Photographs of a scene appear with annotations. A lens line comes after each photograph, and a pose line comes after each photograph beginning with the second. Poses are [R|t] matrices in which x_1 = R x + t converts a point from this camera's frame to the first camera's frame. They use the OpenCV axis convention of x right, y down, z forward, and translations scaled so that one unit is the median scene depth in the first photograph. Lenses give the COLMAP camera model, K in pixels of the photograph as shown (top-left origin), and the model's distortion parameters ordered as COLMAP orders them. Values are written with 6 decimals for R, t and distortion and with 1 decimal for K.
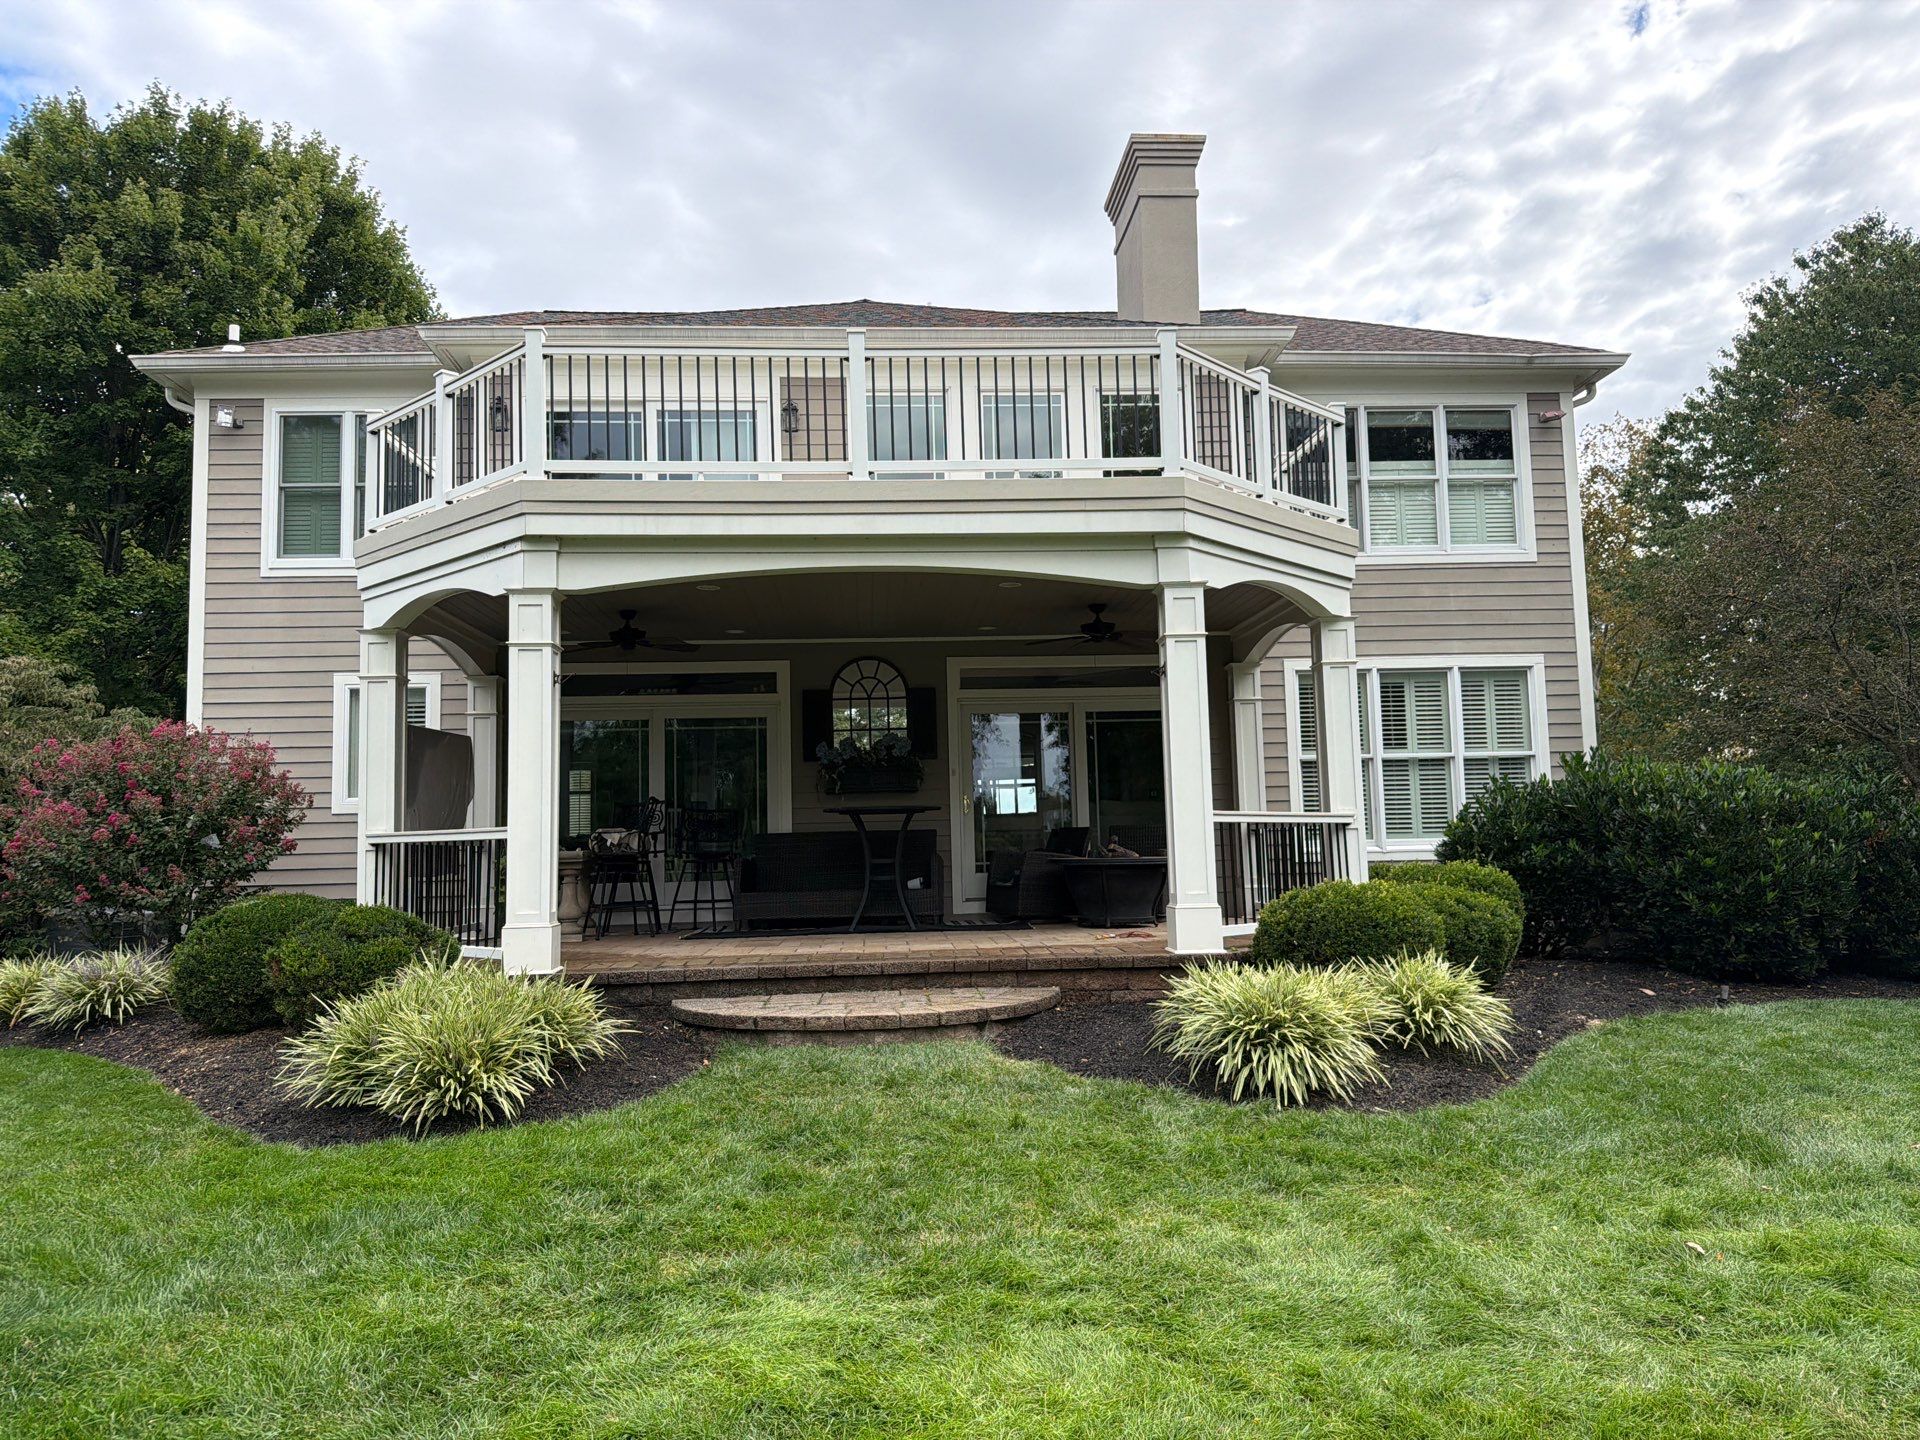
lens RADIAL K [[1365.8, 0, 956.0], [0, 1365.8, 730.1], [0, 0, 1]] dist [0.088472, -0.124848]
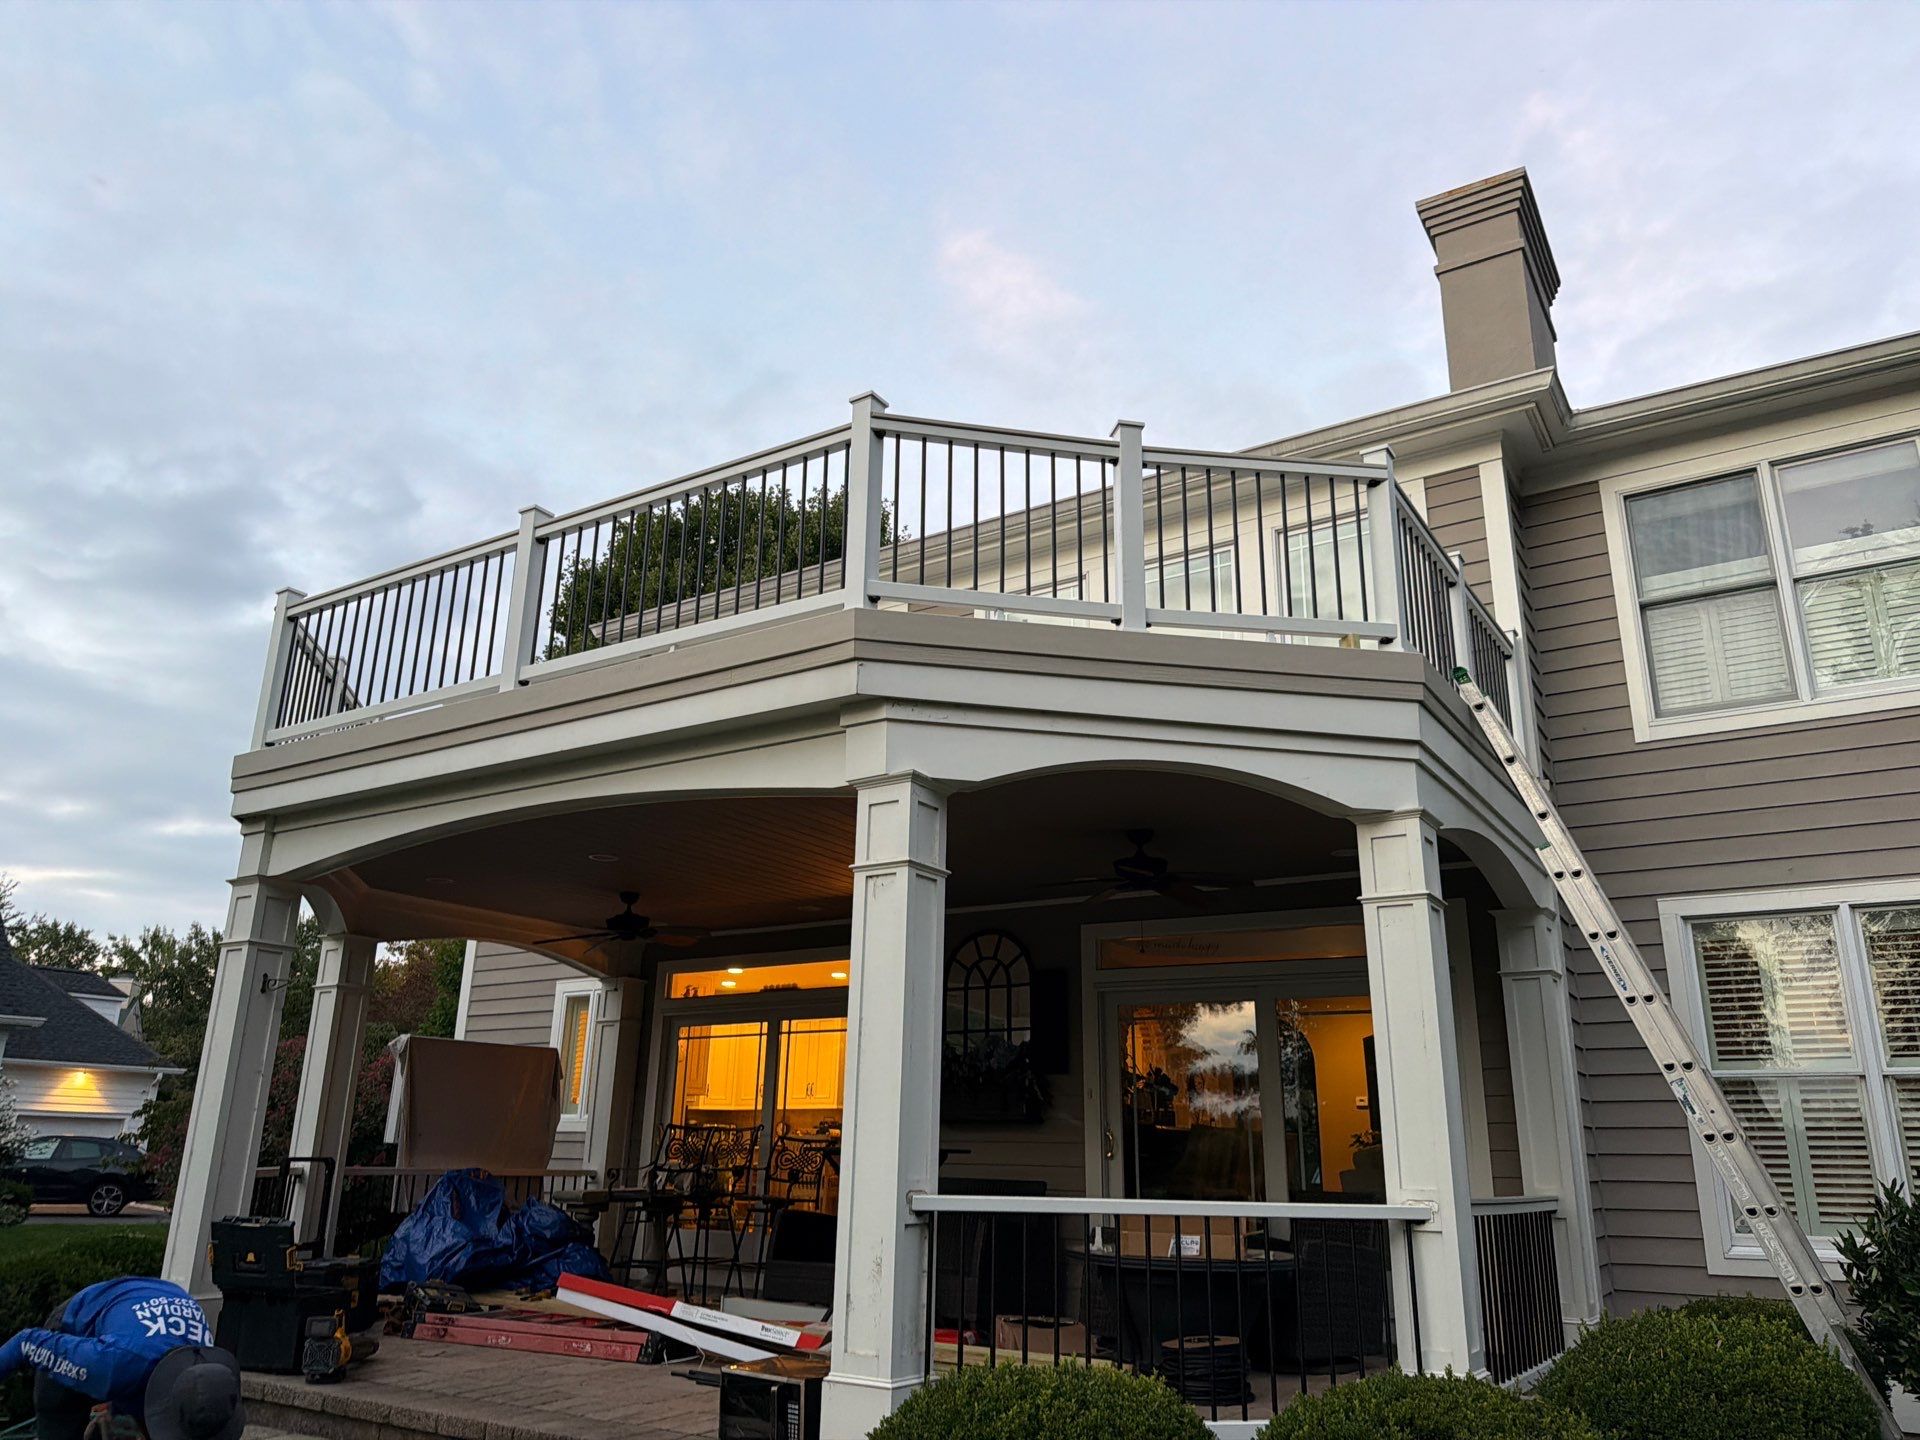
lens RADIAL K [[1351.3, 0, 949.2], [0, 1351.3, 718.0], [0, 0, 1]] dist [0.062832, -0.112084]
pose [[0.806319, -0.145844, -0.573218, 0.365438], [0.015738, 0.974071, -0.225694, -0.000577], [0.591272, 0.172960, 0.787707, 0.383988]]
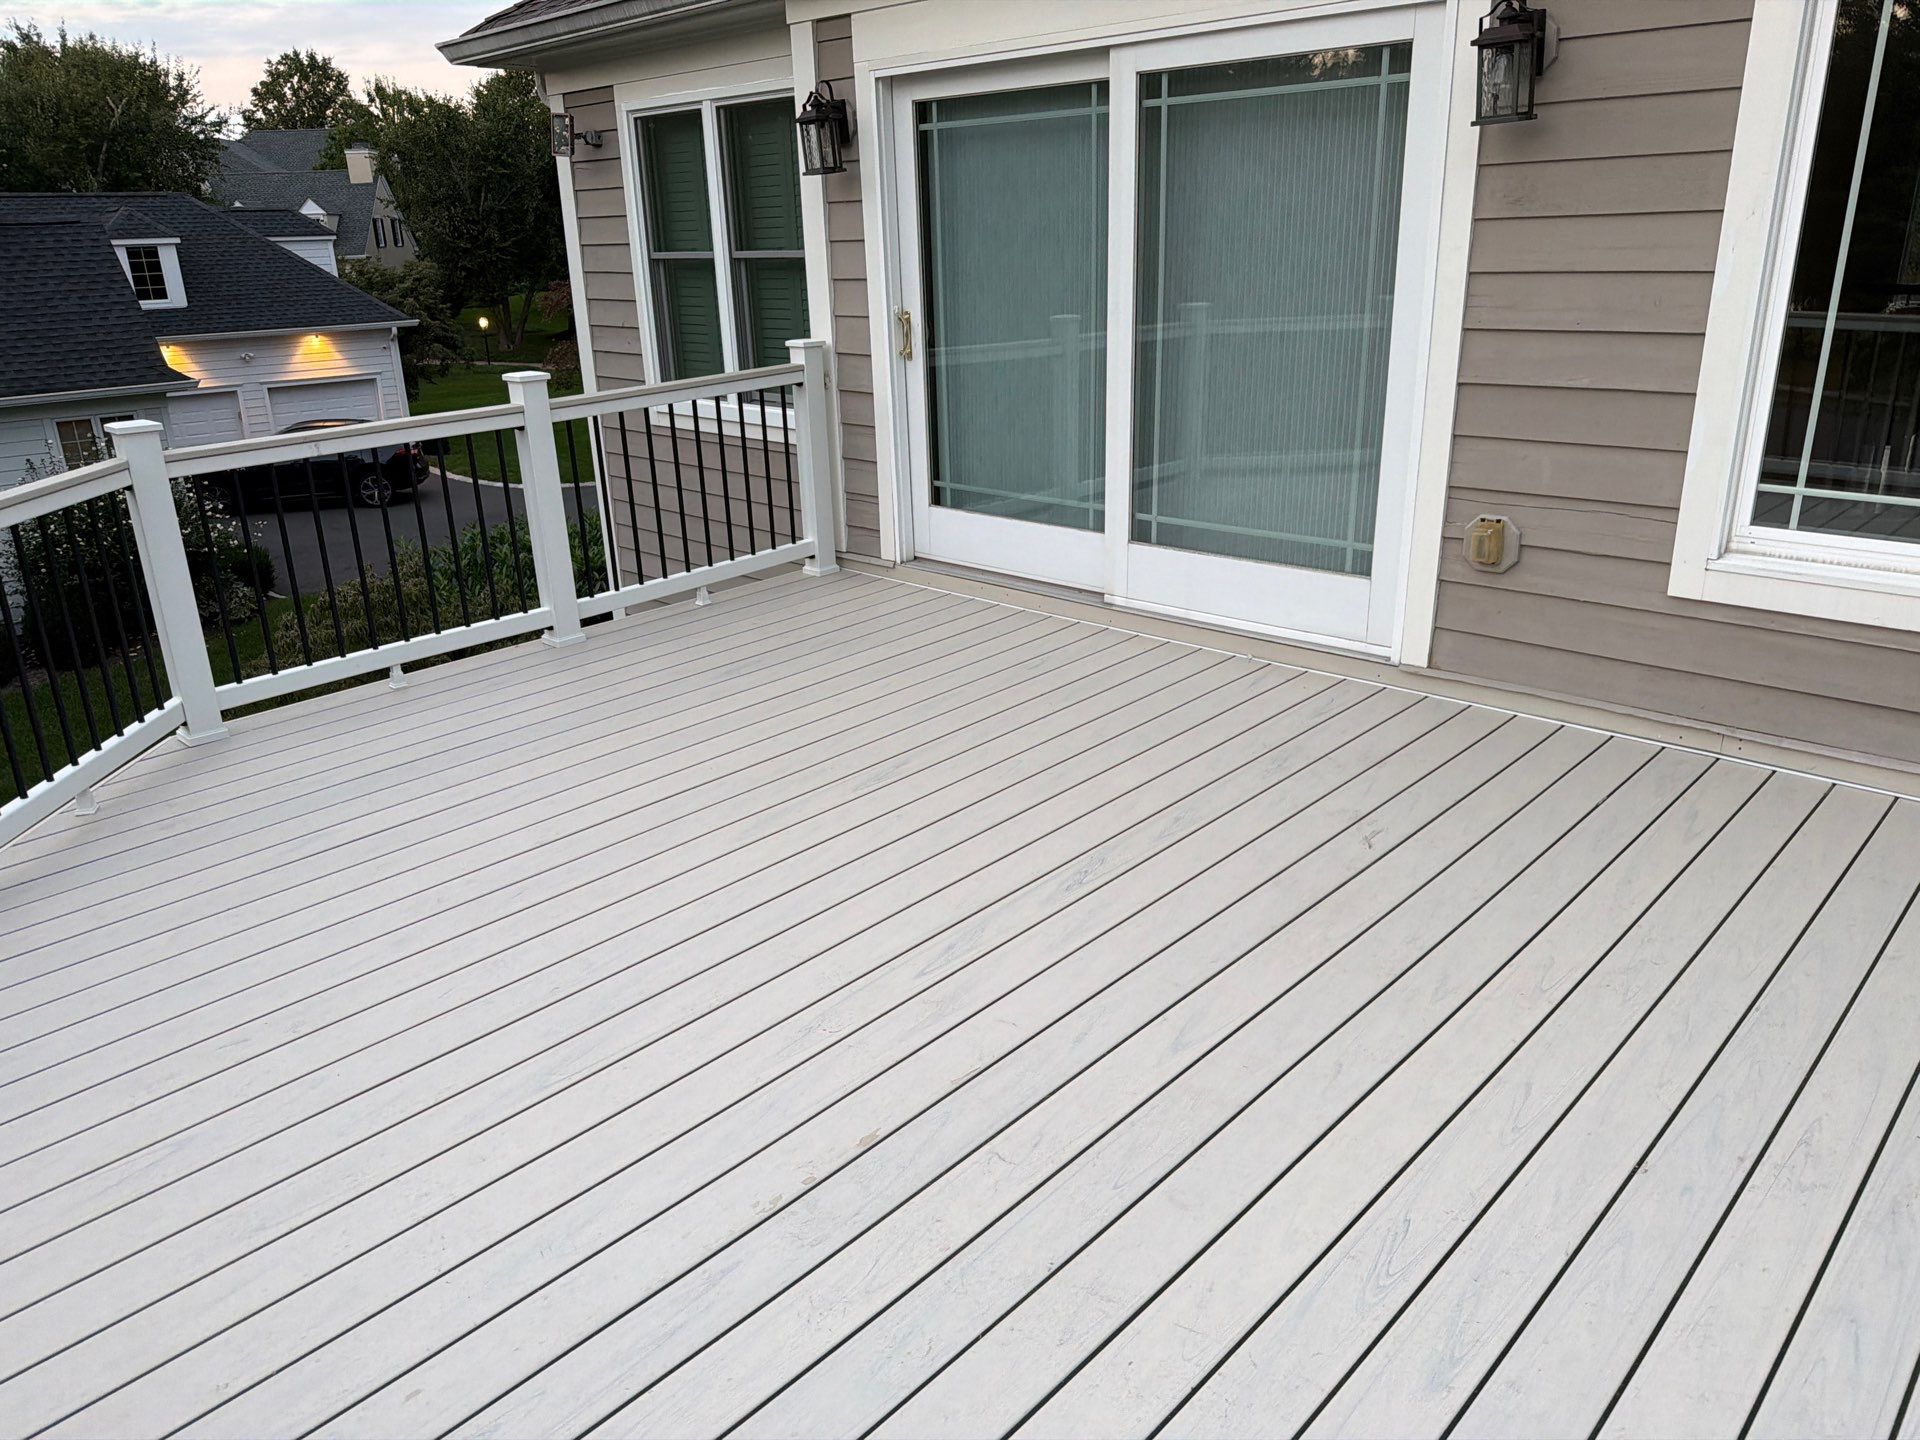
lens RADIAL K [[1346.8, 0, 968.4], [0, 1346.8, 719.2], [0, 0, 1]] dist [0.098415, -0.120339]
pose [[0.683339, 0.248428, -0.686536, -0.000692], [0.083960, 0.907353, 0.411900, -0.230588], [0.725258, -0.339109, 0.599171, 0.748022]]
